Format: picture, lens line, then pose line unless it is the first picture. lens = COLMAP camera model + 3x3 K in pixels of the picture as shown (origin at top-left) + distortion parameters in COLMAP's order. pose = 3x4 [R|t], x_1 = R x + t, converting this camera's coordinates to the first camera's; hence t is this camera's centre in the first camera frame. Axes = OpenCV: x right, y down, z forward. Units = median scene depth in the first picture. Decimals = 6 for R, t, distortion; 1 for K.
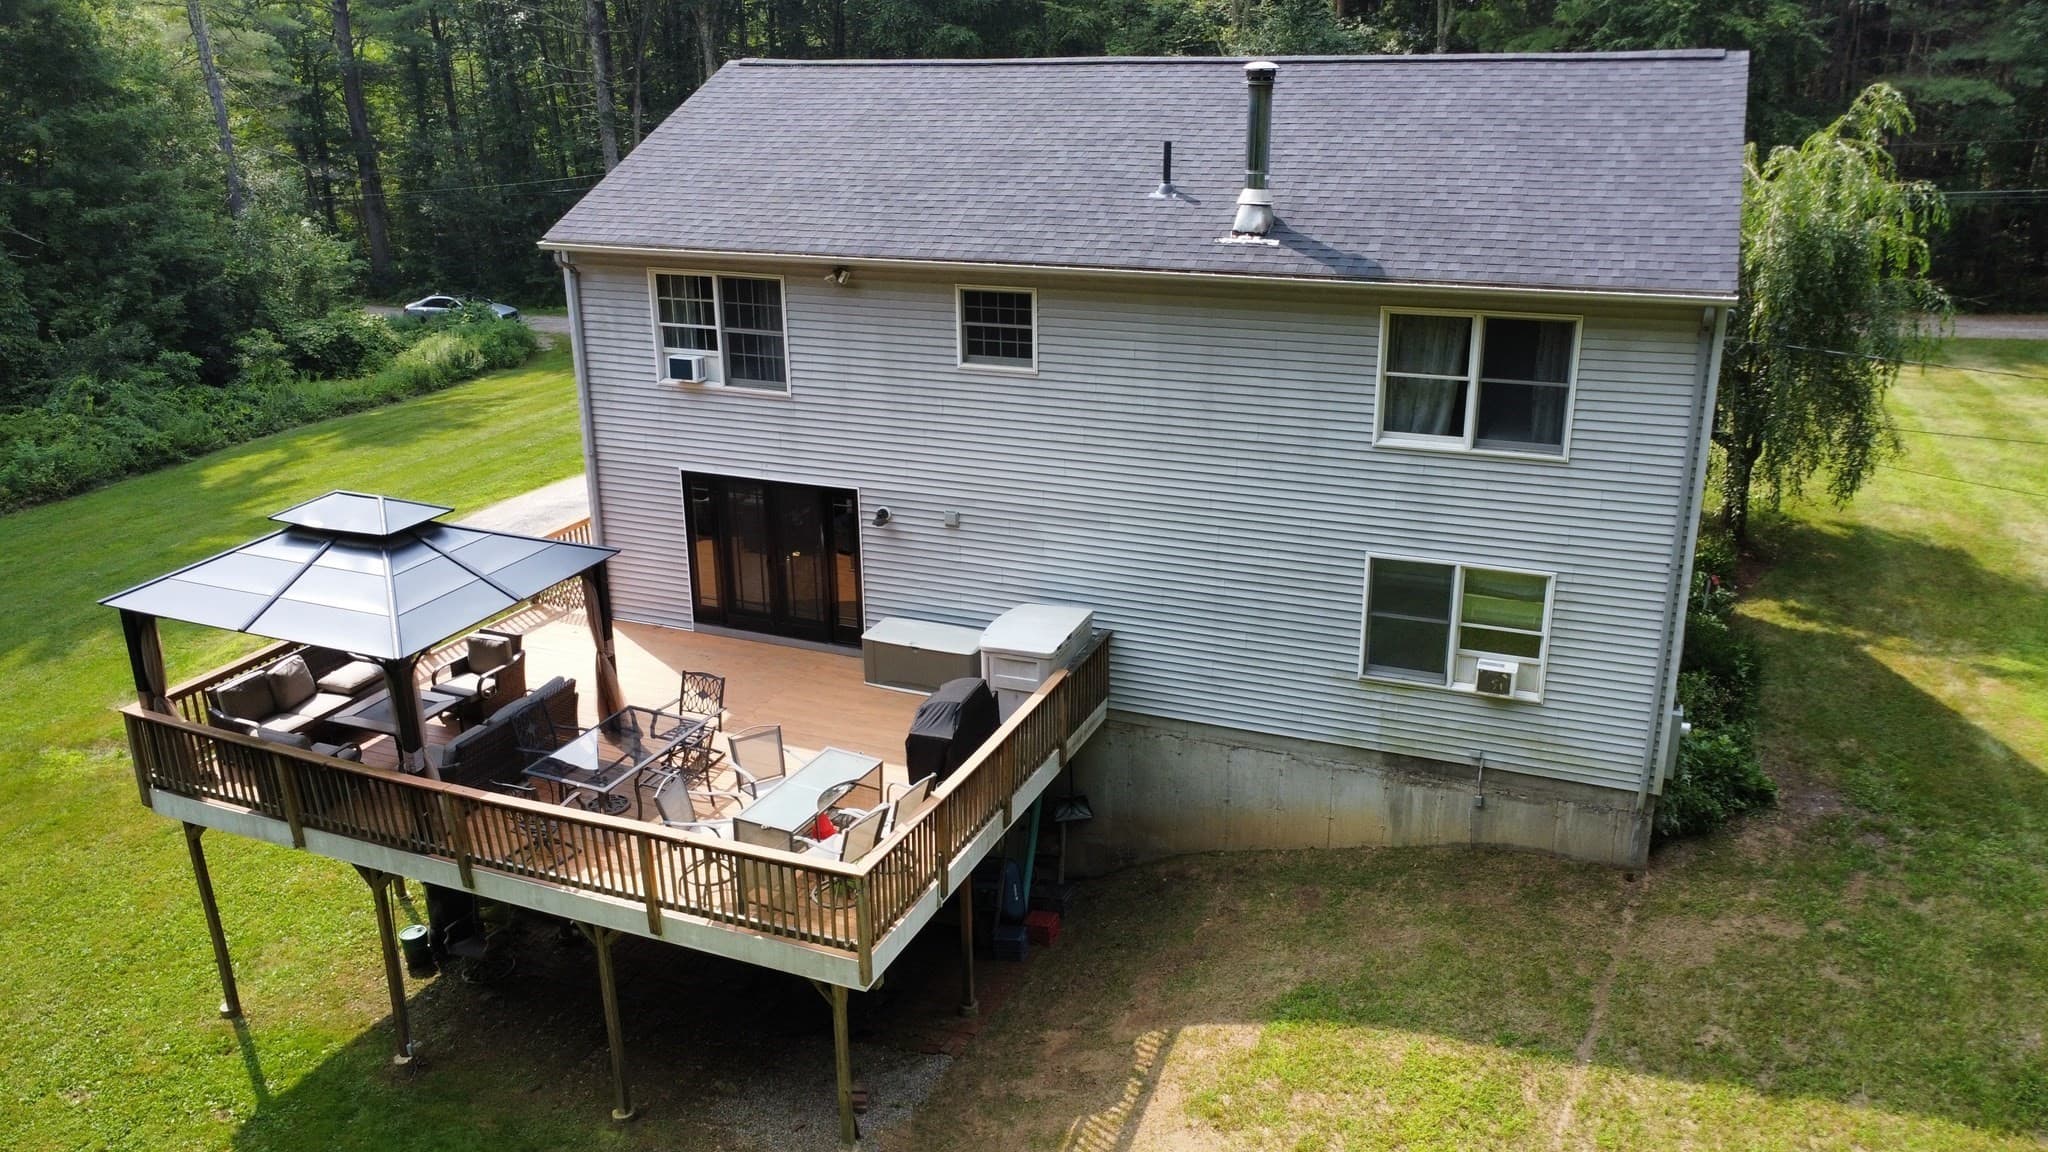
lens RADIAL K [[1531.0, 0, 1024.0], [0, 1531.0, 576.0], [0, 0, 1]] dist [0.010856, 0.000133]
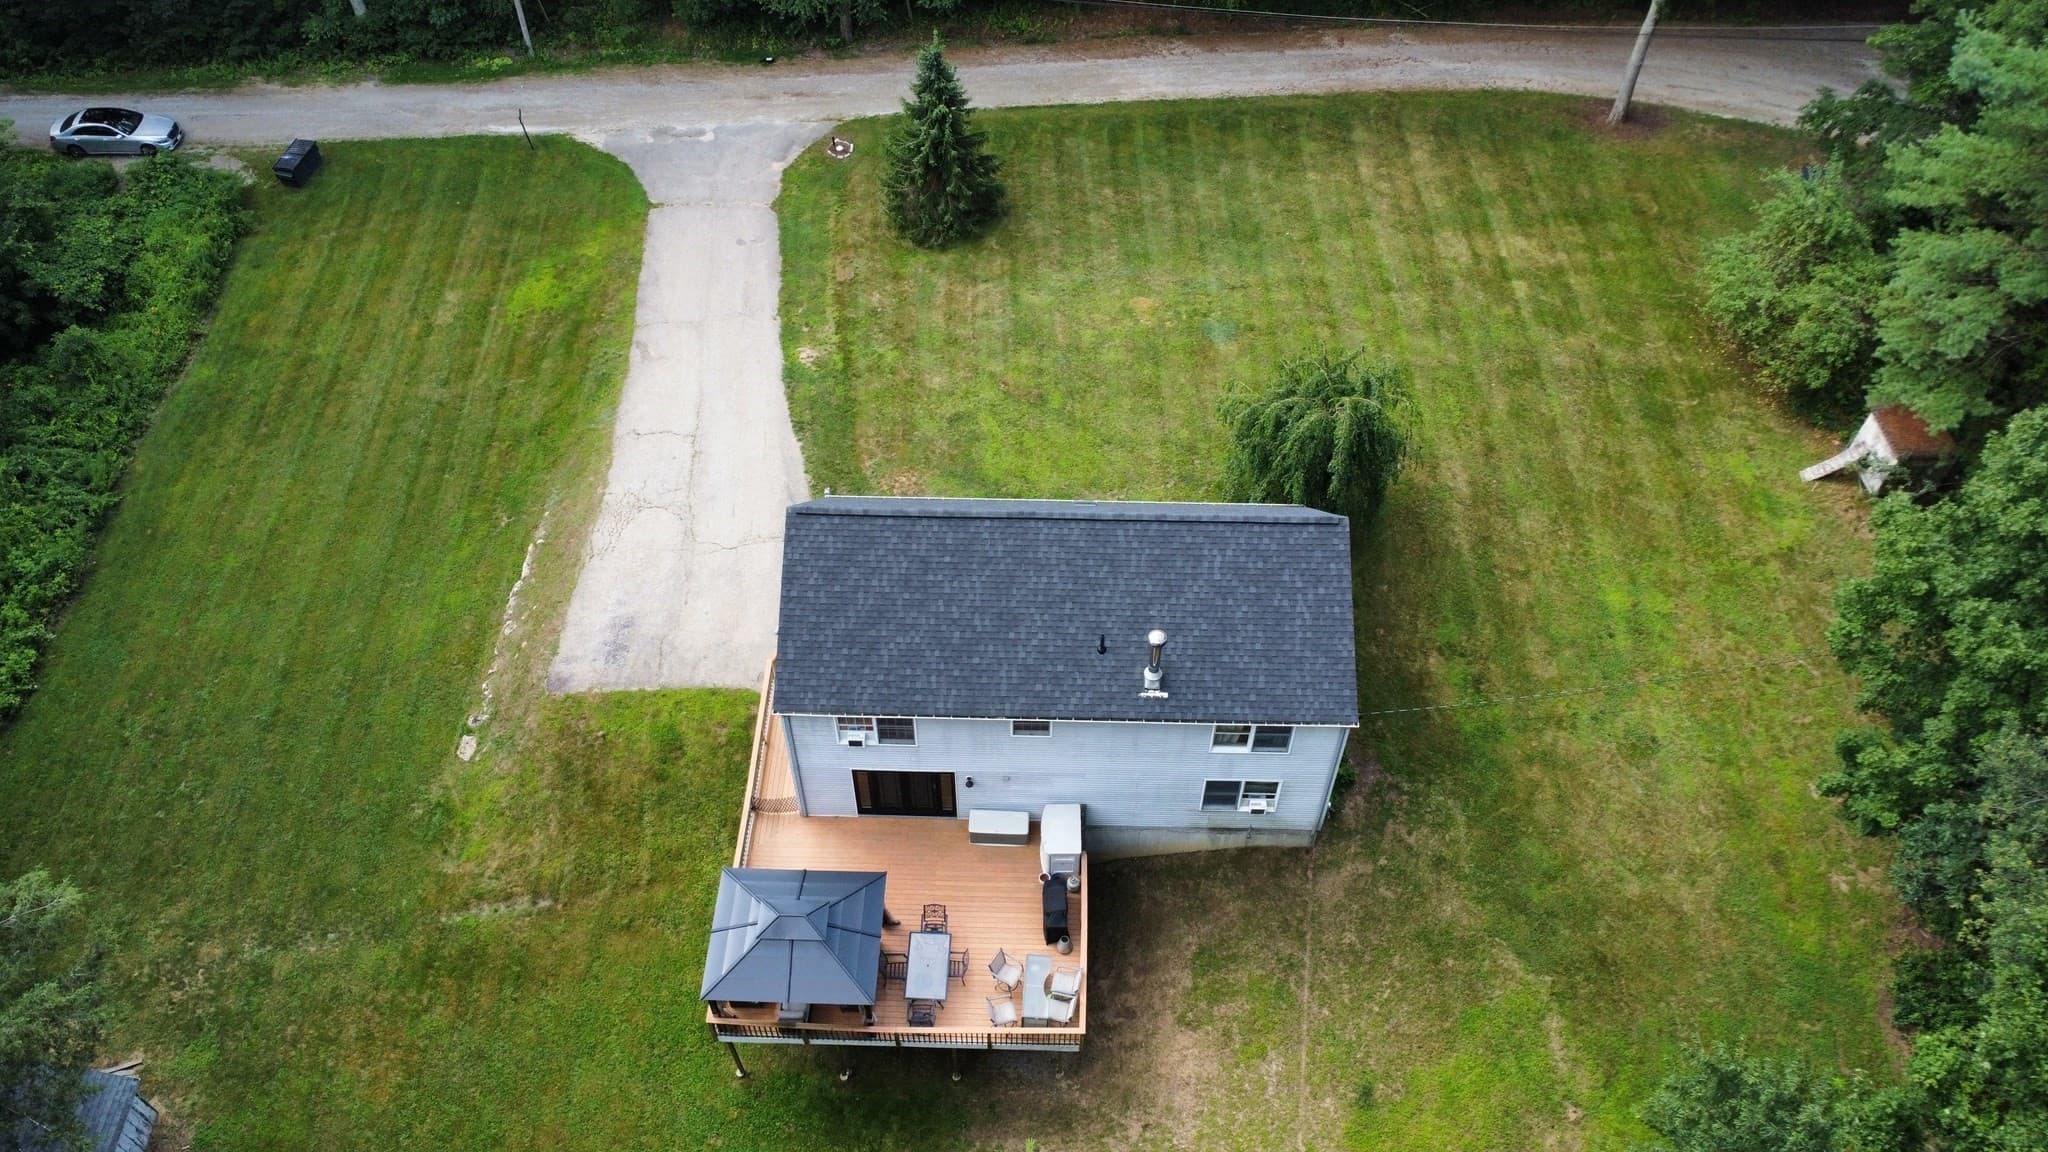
lens RADIAL K [[1531.0, 0, 1024.0], [0, 1531.0, 576.0], [0, 0, 1]] dist [0.010856, 0.000133]
pose [[0.932314, -0.265942, 0.245084, -0.512614], [0.103444, 0.845468, 0.523912, -1.508286], [-0.346541, -0.463098, 0.815751, -0.639549]]
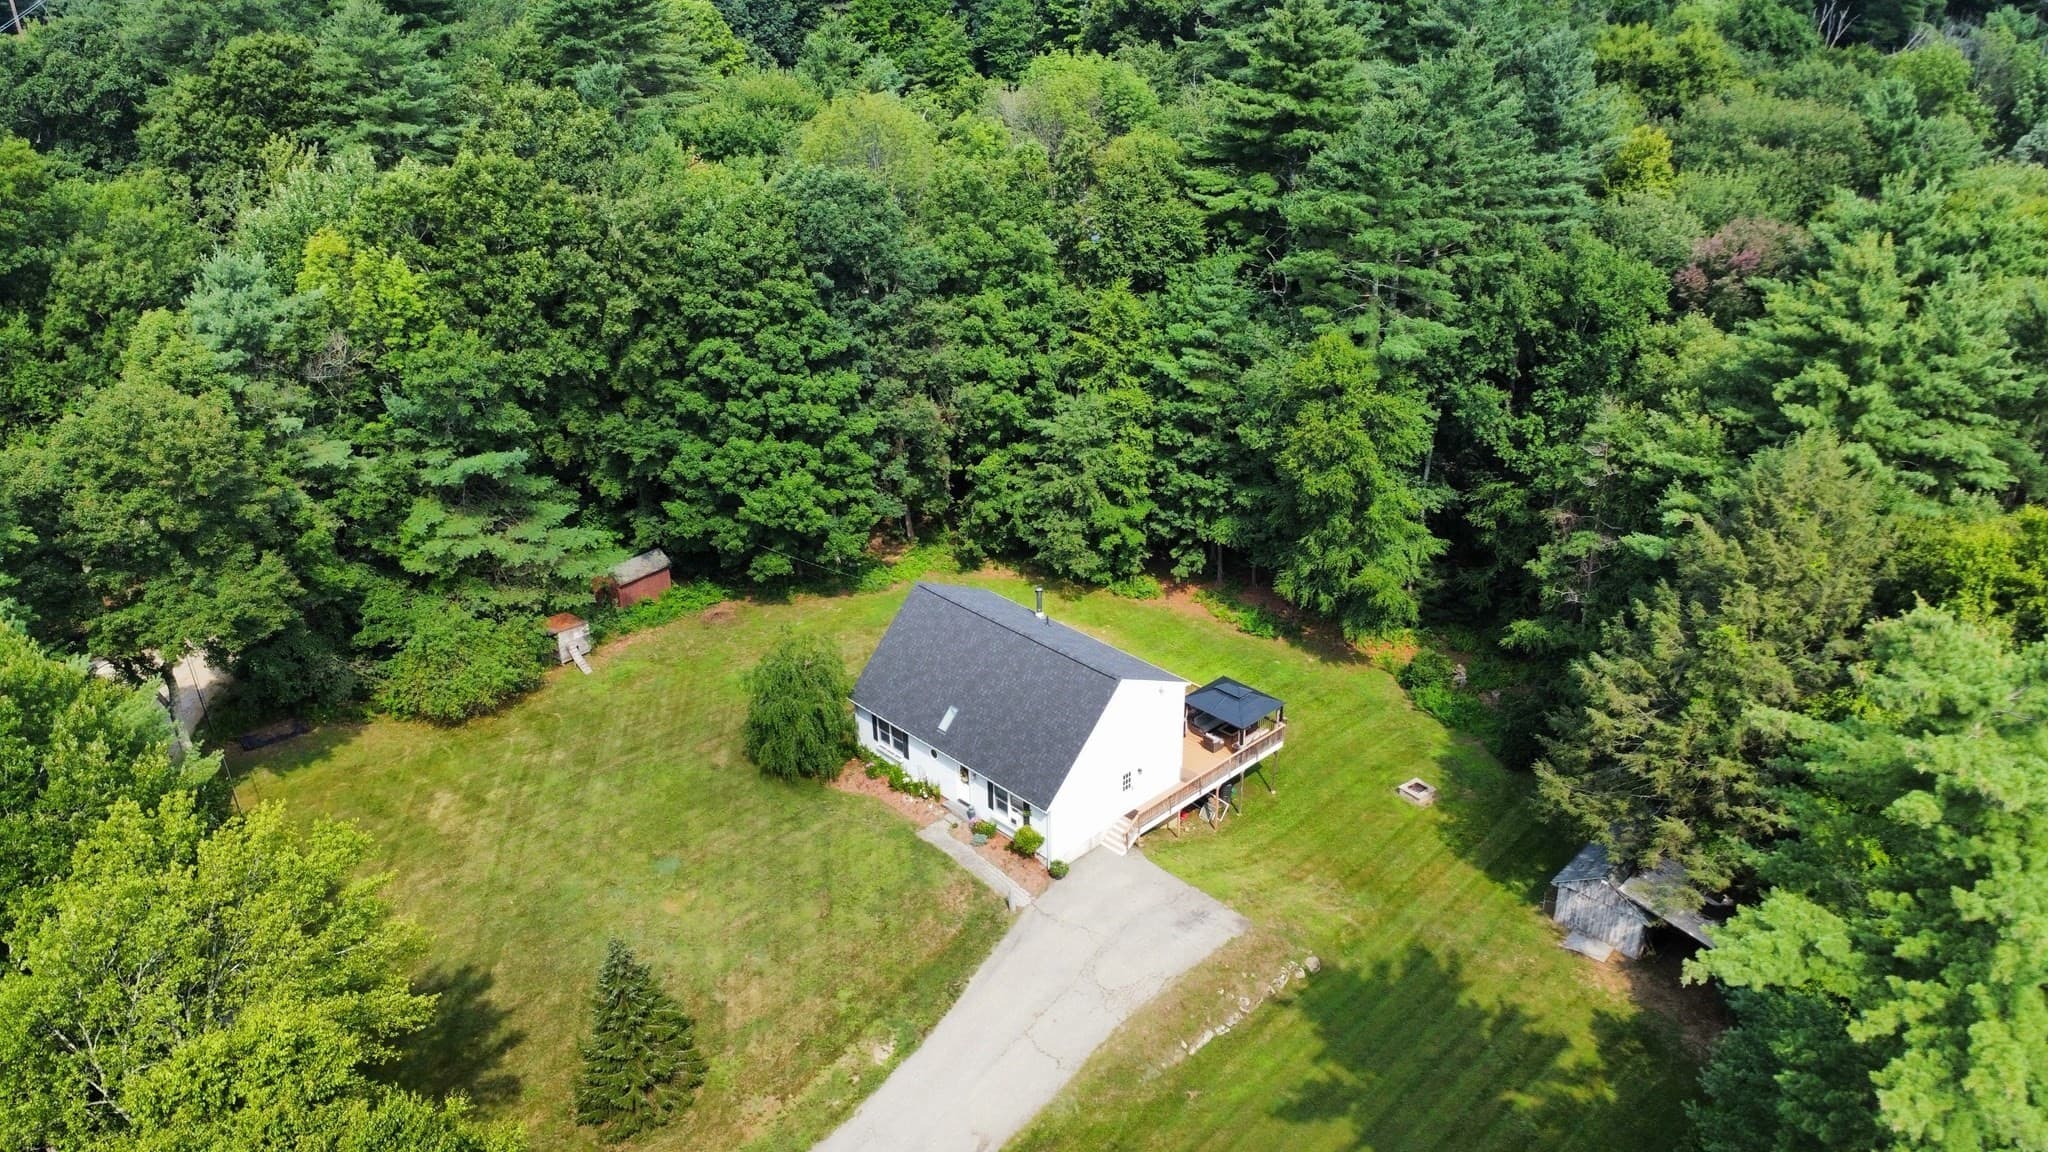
lens RADIAL K [[1531.0, 0, 1024.0], [0, 1531.0, 576.0], [0, 0, 1]] dist [0.010856, 0.000133]
pose [[-0.918840, -0.144004, 0.367417, -1.462069], [0.153712, 0.726912, 0.669307, -3.362488], [-0.363462, 0.671463, -0.645781, 3.895100]]
